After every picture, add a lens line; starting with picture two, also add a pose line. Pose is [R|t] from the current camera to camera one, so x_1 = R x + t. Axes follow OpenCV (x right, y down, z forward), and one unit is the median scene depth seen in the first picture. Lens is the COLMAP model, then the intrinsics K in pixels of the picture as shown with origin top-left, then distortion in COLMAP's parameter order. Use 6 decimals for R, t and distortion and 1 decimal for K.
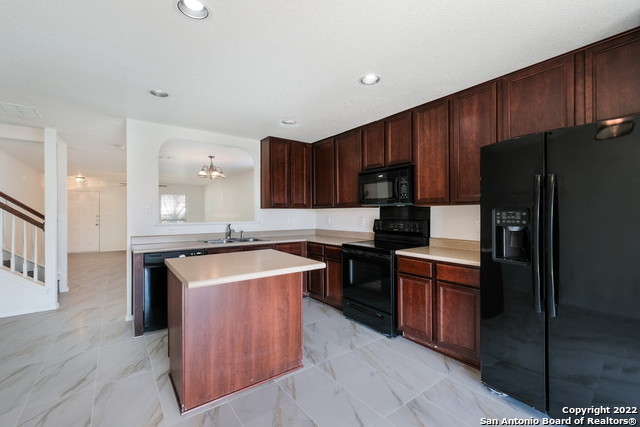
lens RADIAL K [[278.8, 0, 317.4], [0, 278.8, 212.0], [0, 0, 1]] dist [-0.008215, -0.000523]
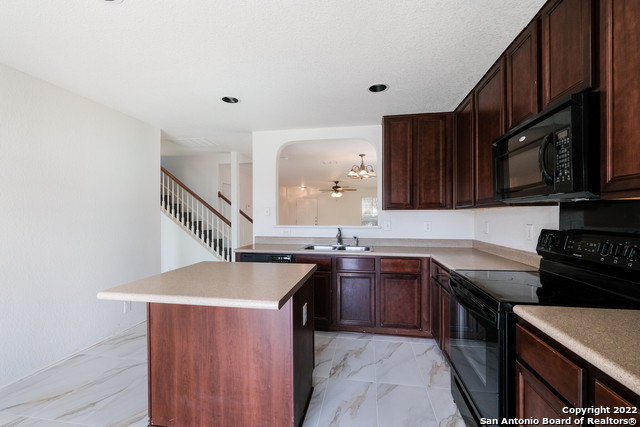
lens RADIAL K [[278.8, 0, 317.9], [0, 278.8, 217.1], [0, 0, 1]] dist [-0.008215, -0.000523]
pose [[0.690671, 0.007208, -0.723133, 0.311398], [0.000303, 0.999947, 0.010257, -0.000860], [0.723169, -0.007304, 0.690633, 0.400950]]
